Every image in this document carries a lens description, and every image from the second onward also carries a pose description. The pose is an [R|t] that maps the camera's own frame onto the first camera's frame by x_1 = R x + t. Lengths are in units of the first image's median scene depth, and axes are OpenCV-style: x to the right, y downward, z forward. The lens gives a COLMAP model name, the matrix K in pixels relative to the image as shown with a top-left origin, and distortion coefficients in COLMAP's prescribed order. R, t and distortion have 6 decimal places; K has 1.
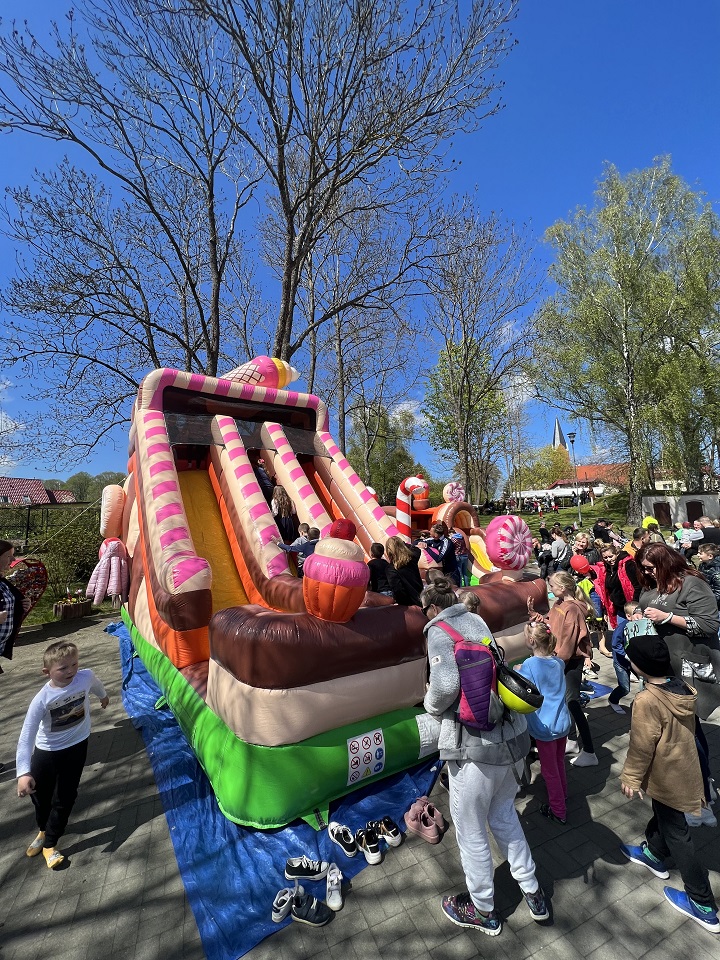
lens RADIAL K [[385.7, 0, 360.0], [0, 385.7, 480.7], [0, 0, 1]] dist [-0.000630, -0.000011]
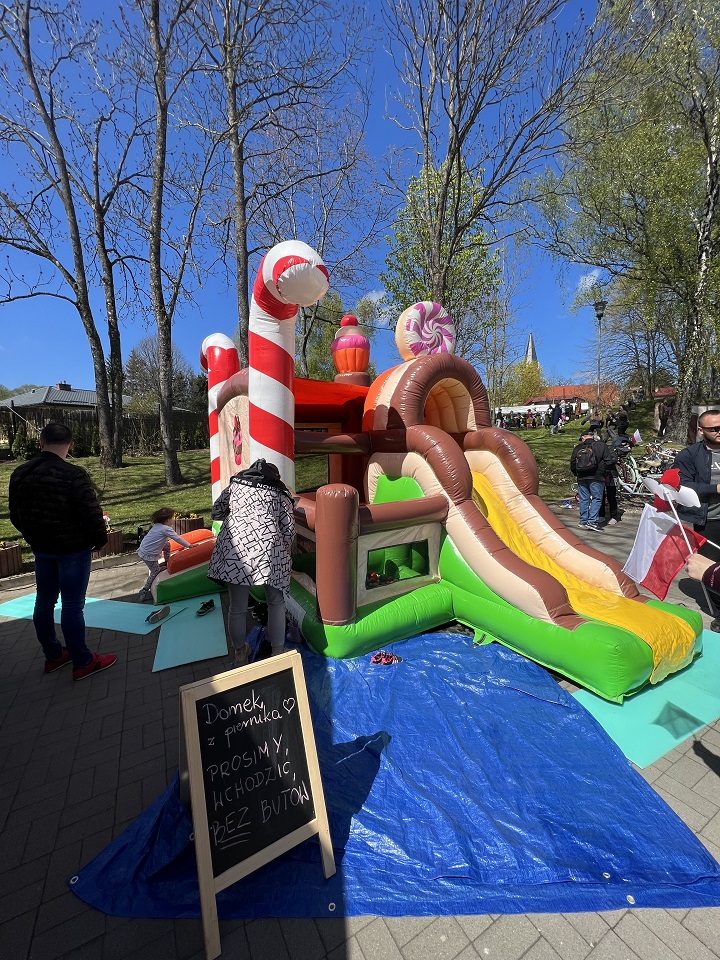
lens RADIAL K [[385.7, 0, 360.3], [0, 385.7, 479.8], [0, 0, 1]] dist [-0.000630, -0.000011]
pose [[0.995013, 0.005943, 0.099573, 0.150801], [-0.025522, 0.980166, 0.196528, 0.097174], [-0.096430, -0.198089, 0.975429, 0.639005]]
